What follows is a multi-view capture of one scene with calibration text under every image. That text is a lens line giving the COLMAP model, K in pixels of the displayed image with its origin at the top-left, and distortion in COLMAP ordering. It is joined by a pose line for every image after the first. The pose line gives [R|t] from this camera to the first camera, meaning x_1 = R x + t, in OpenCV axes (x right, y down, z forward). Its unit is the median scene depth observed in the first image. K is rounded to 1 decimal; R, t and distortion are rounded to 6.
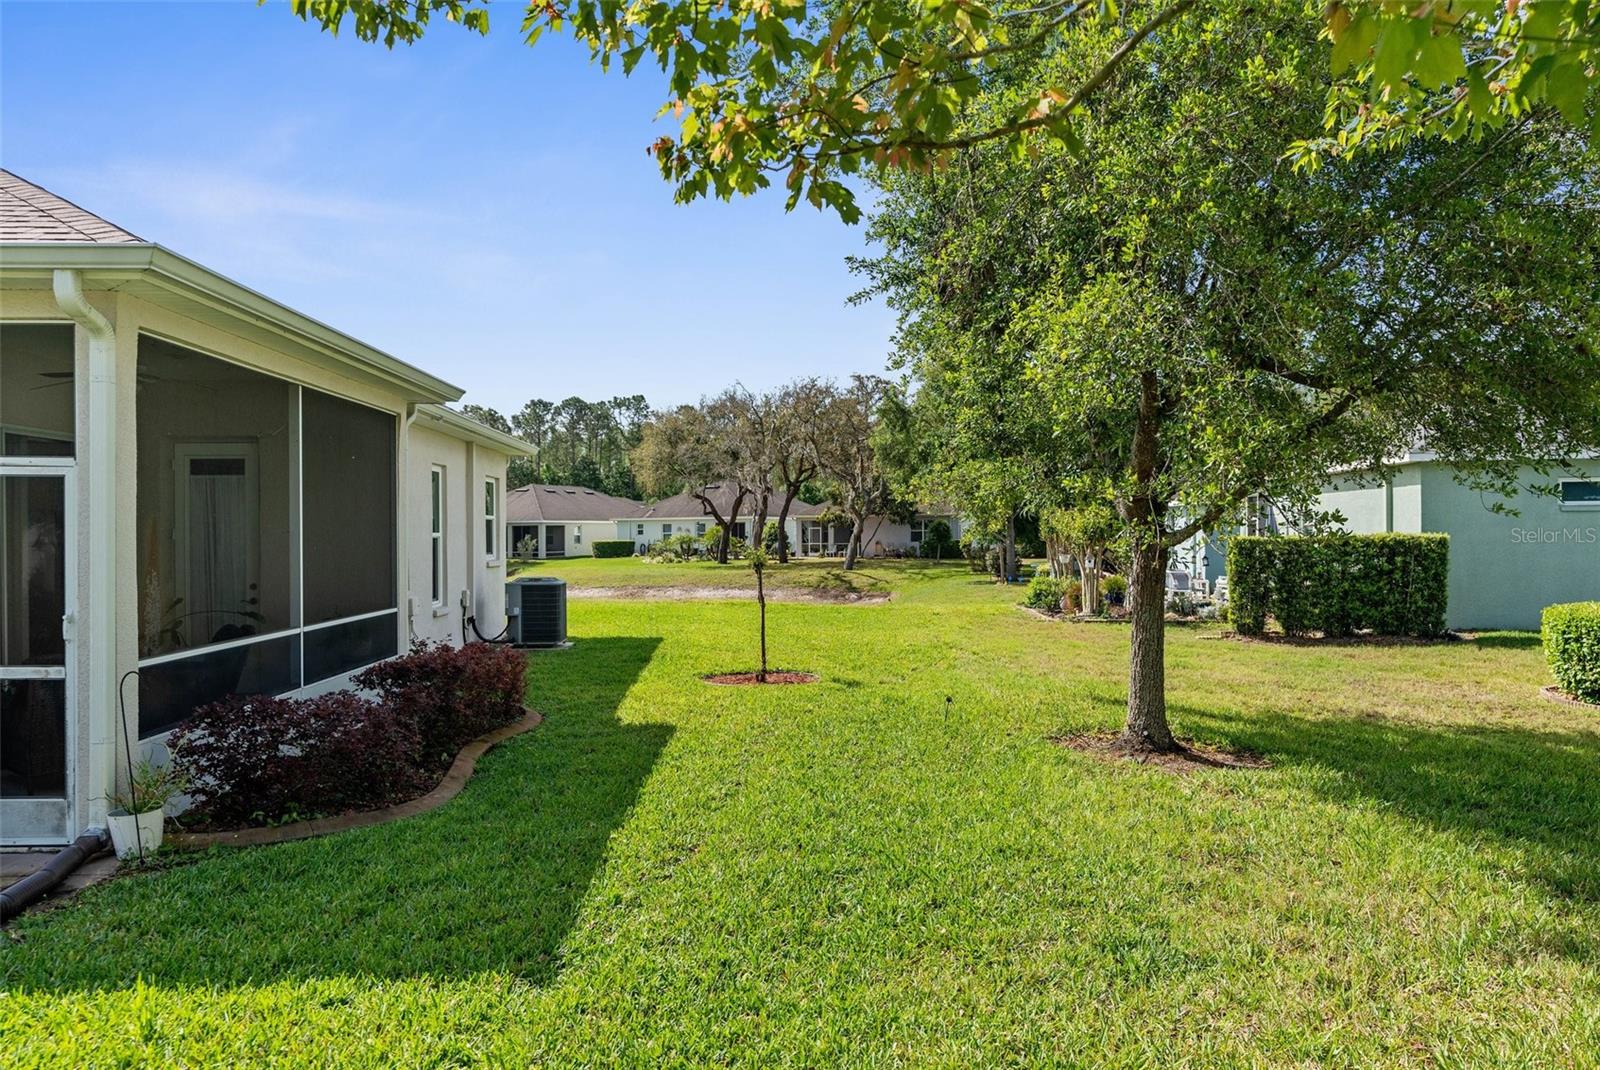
lens RADIAL K [[1105.5, 0, 796.4], [0, 1105.5, 531.4], [0, 0, 1]] dist [0.001767, 0.001823]
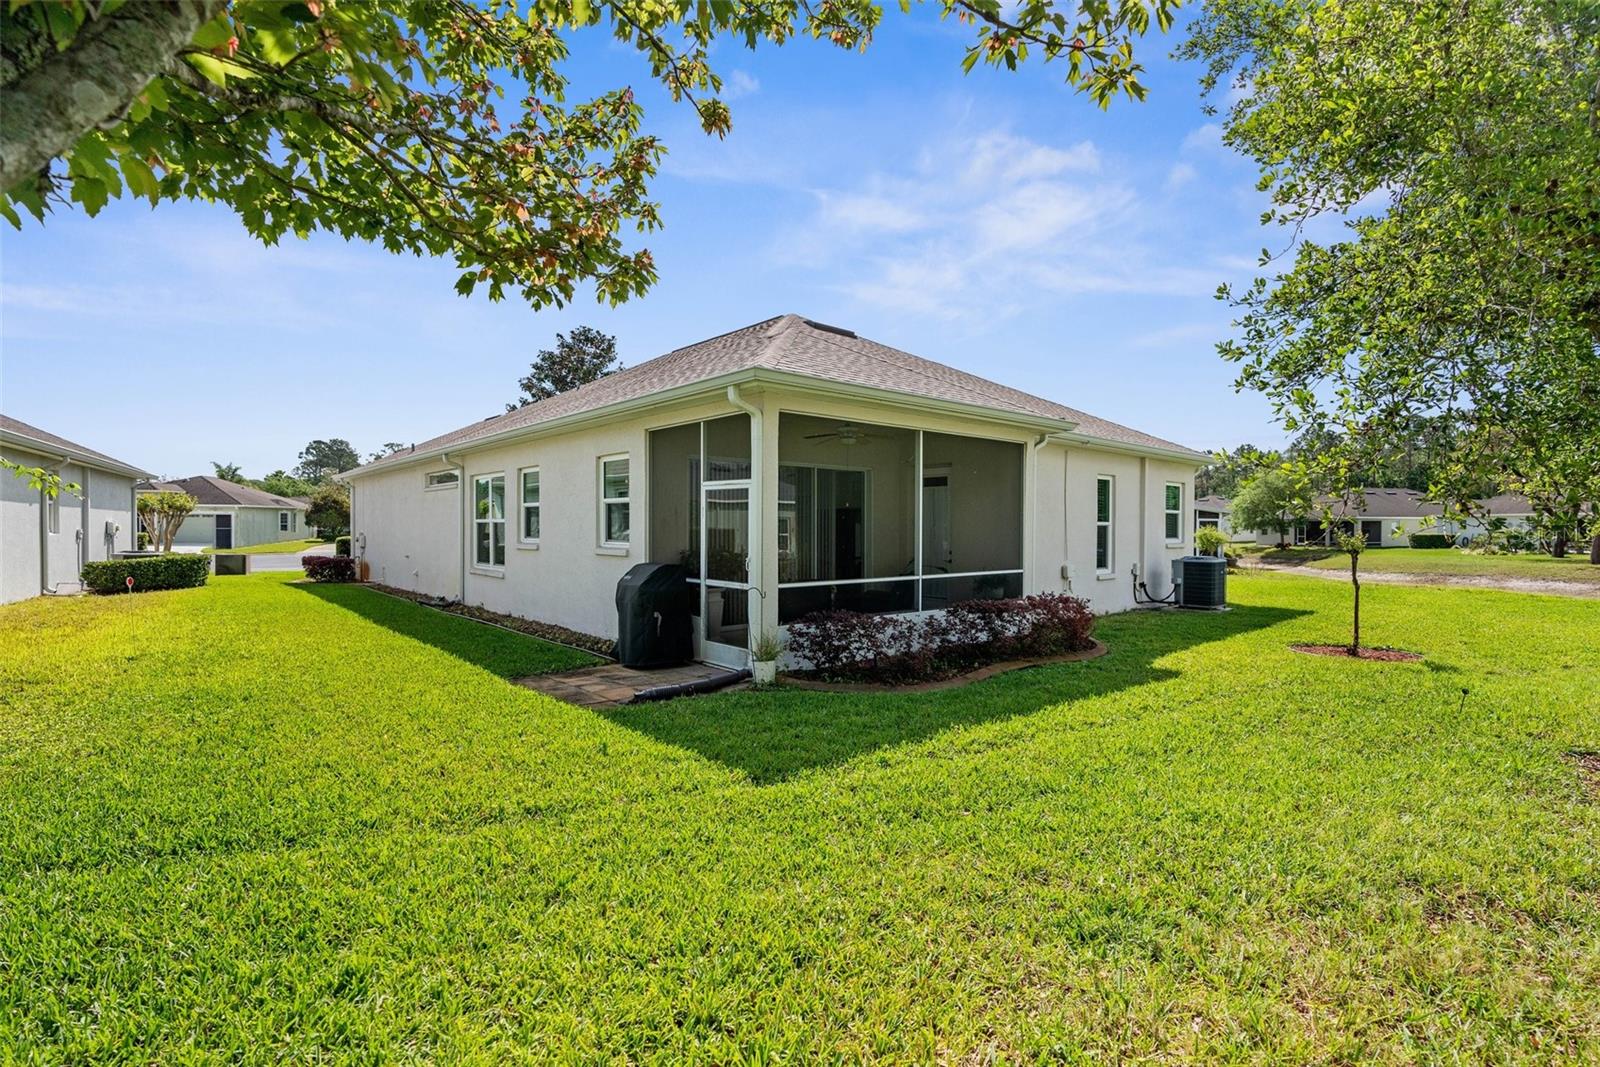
lens RADIAL K [[733.1, 0, 800.0], [0, 733.1, 534.1], [0, 0, 1]] dist [-0.007921, 0.002352]
pose [[0.639891, 0.016129, -0.768296, 0.224657], [-0.005917, 0.999853, 0.016062, 0.005902], [0.768443, -0.005732, 0.639893, 0.122573]]
